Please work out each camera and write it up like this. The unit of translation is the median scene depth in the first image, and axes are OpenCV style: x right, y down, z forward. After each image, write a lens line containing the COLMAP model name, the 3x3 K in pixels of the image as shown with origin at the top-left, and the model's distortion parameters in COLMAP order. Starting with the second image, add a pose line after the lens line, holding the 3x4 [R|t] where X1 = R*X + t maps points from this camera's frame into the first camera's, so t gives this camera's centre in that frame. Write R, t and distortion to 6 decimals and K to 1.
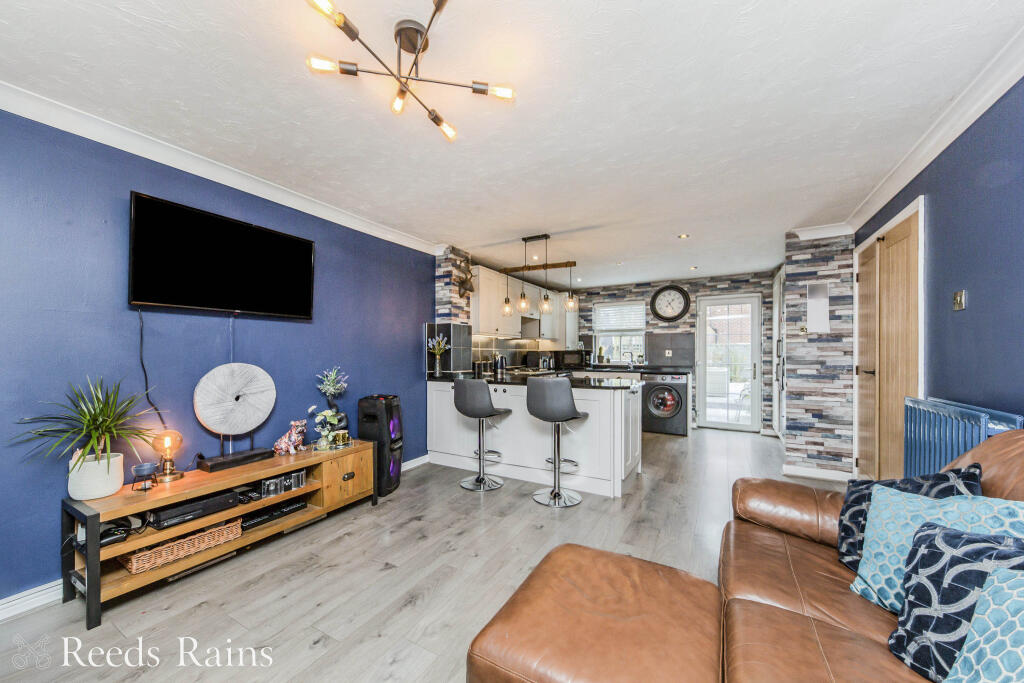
lens RADIAL K [[365.7, 0, 511.3], [0, 365.7, 351.8], [0, 0, 1]] dist [0.005019, -0.001008]
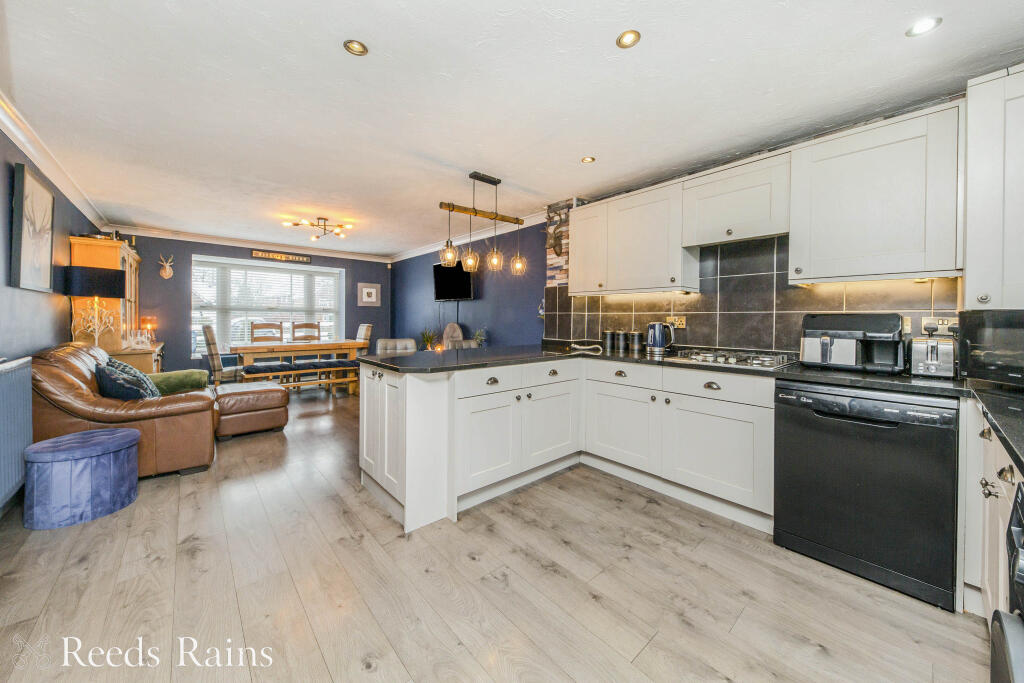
lens RADIAL K [[365.7, 0, 517.3], [0, 365.7, 321.4], [0, 0, 1]] dist [0.005019, -0.001008]
pose [[-0.310762, 0.003463, -0.950481, 0.725984], [-0.004055, 0.999979, 0.004969, 0.005587], [0.950479, 0.005399, -0.310742, 1.167738]]
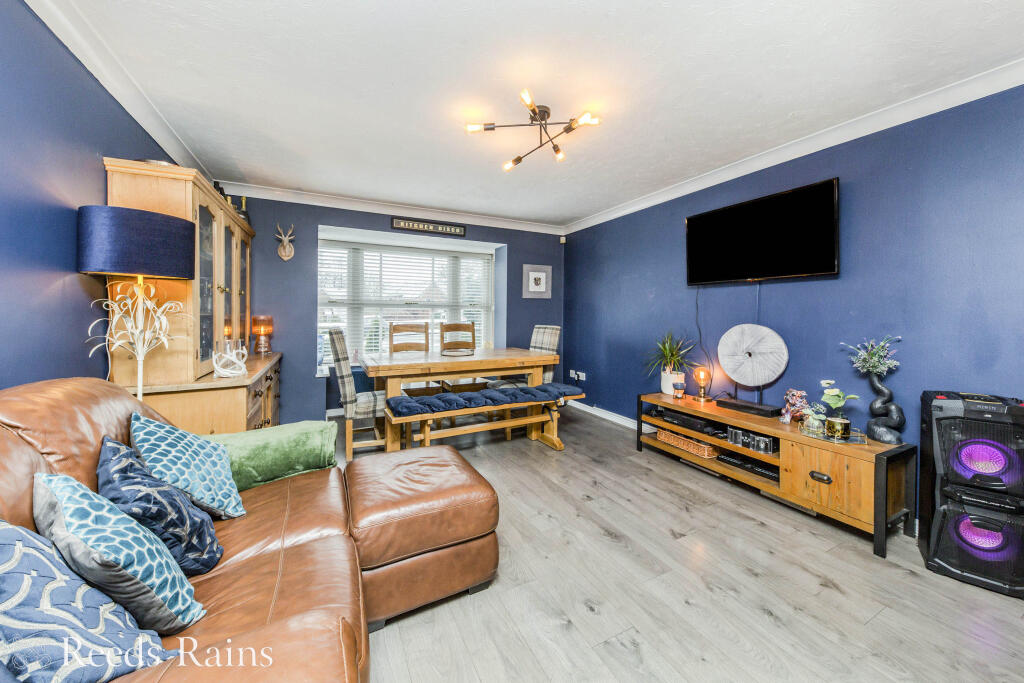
lens RADIAL K [[365.7, 0, 518.5], [0, 365.7, 307.8], [0, 0, 1]] dist [0.005019, -0.001008]
pose [[-0.529036, -0.017930, -0.848410, 0.338256], [0.001400, 0.999757, -0.022002, 0.002255], [0.848598, -0.012828, -0.528882, 0.544390]]
